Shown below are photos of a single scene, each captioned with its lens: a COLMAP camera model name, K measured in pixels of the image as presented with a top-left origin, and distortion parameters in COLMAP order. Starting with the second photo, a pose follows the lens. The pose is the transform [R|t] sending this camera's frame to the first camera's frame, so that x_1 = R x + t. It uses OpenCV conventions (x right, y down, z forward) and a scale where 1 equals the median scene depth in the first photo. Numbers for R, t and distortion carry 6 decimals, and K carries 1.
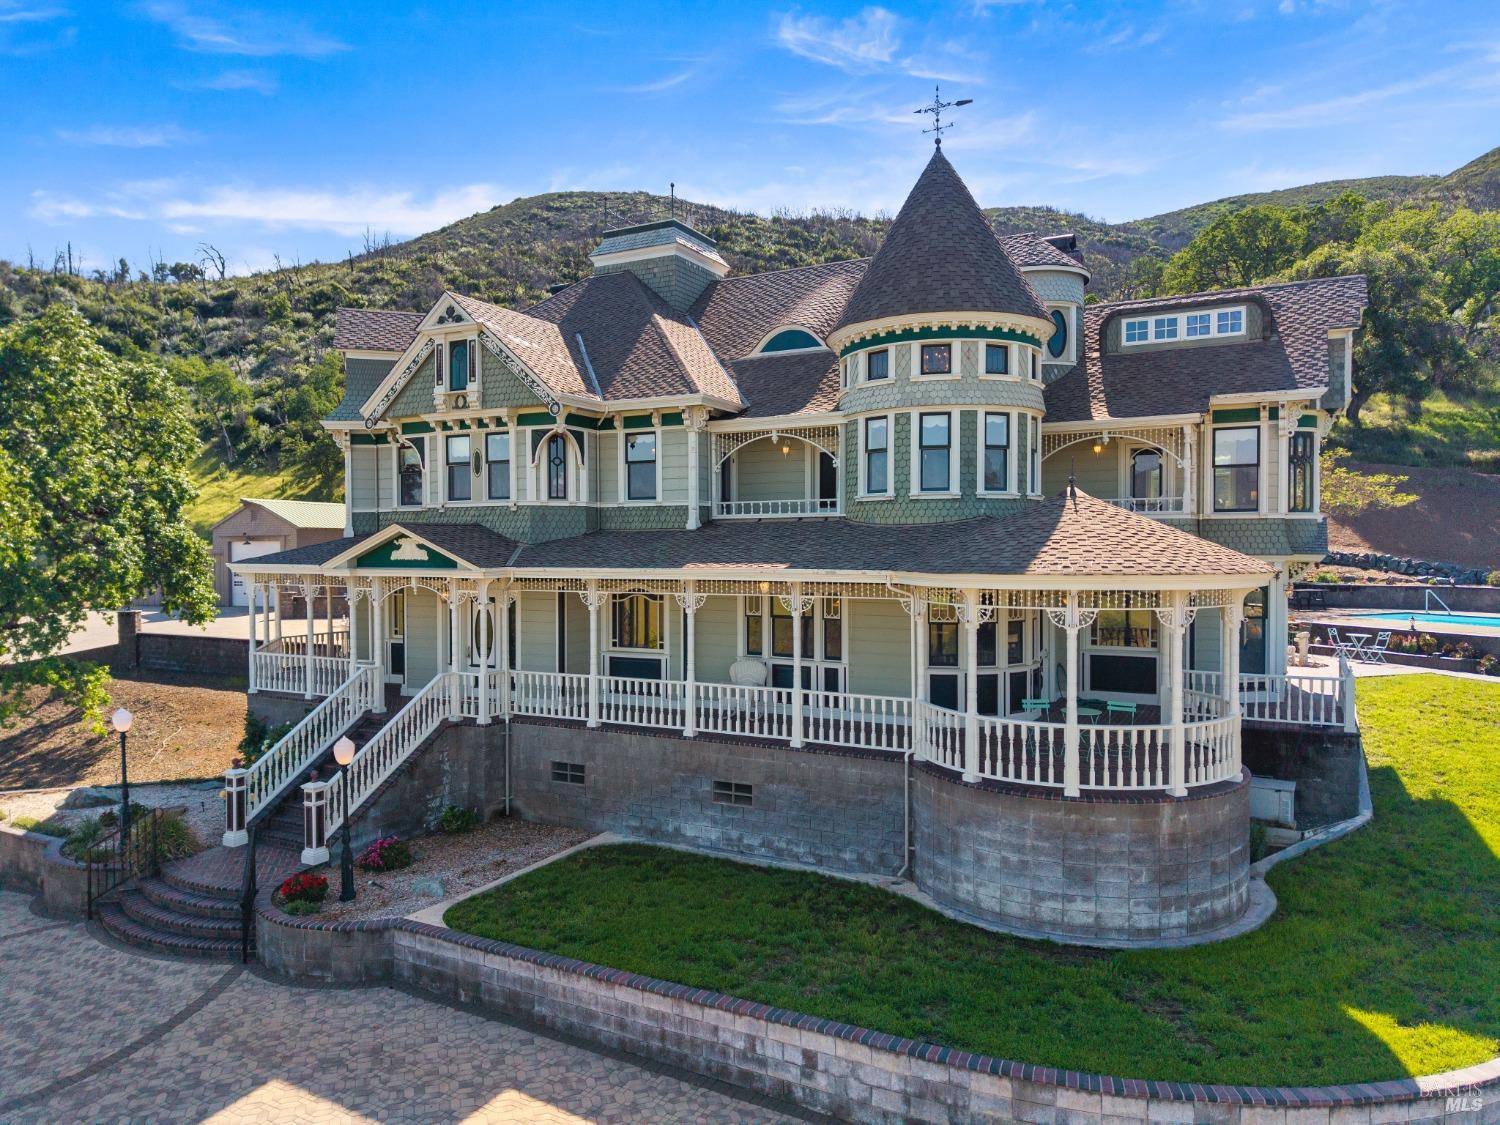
lens RADIAL K [[1015.6, 0, 755.6], [0, 1015.6, 539.6], [0, 0, 1]] dist [0.041722, -0.043519]
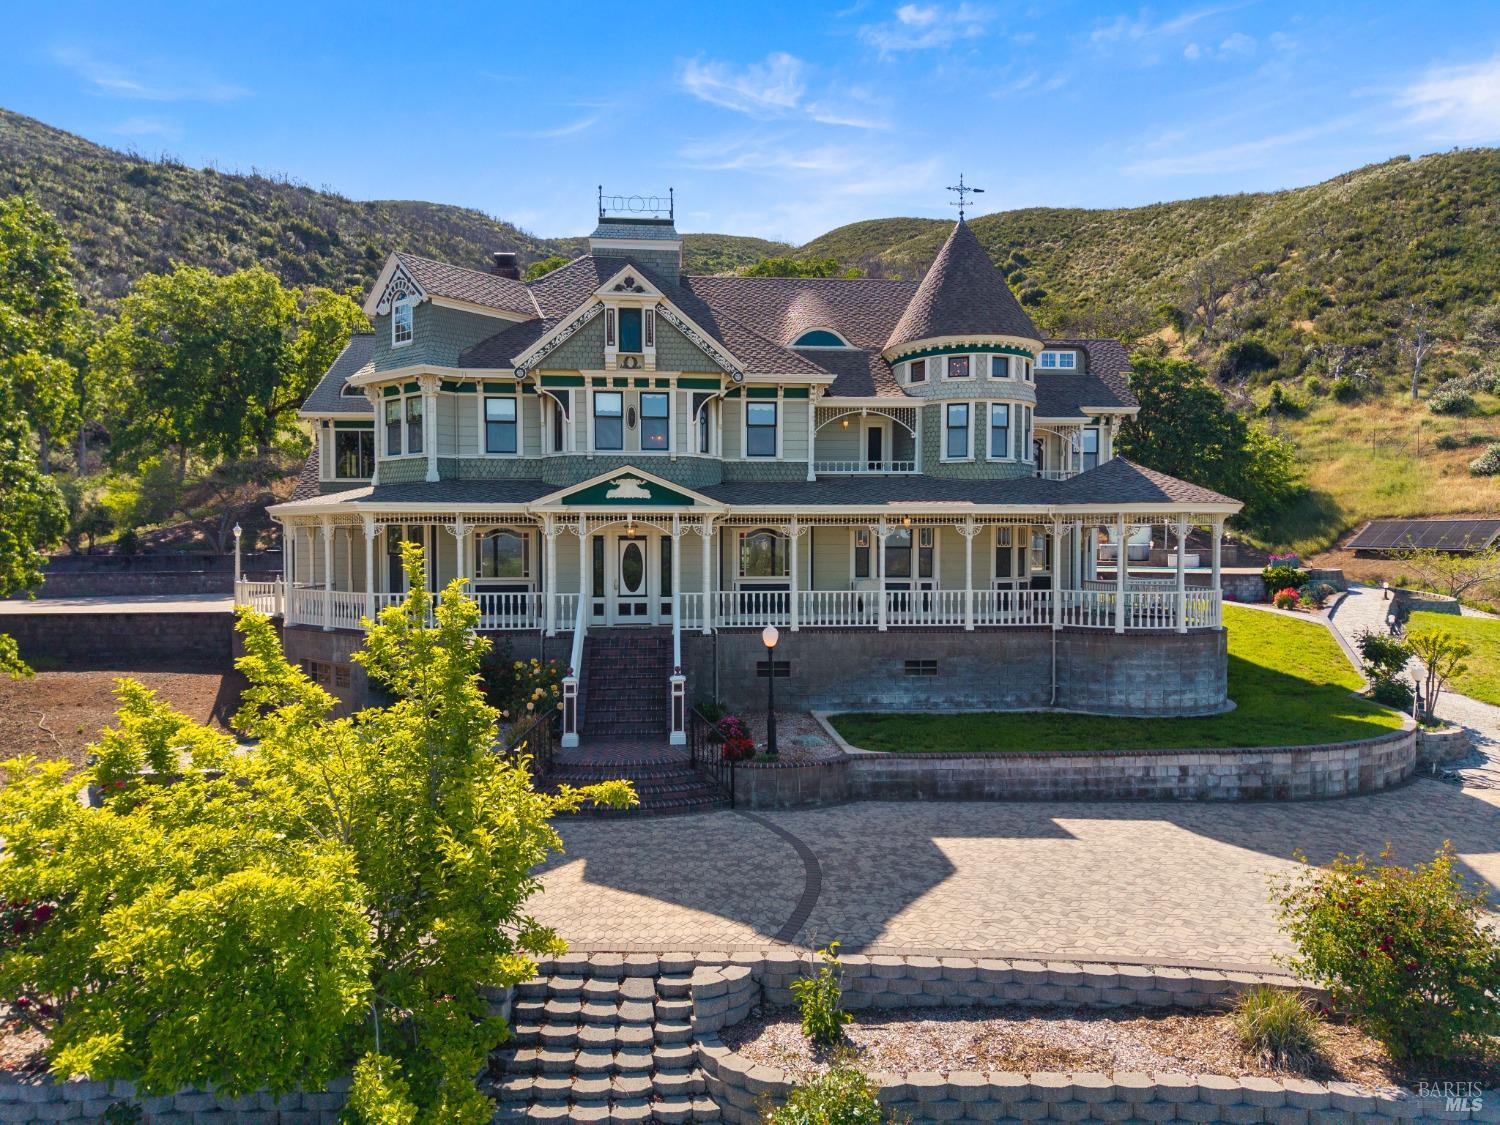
lens RADIAL K [[1015.6, 0, 755.6], [0, 1015.6, 539.6], [0, 0, 1]] dist [0.041722, -0.043519]
pose [[0.833899, 0.003578, 0.551905, -0.816084], [-0.002816, 0.999994, -0.002228, 0.066007], [-0.551909, 0.000304, 0.833904, -0.023718]]
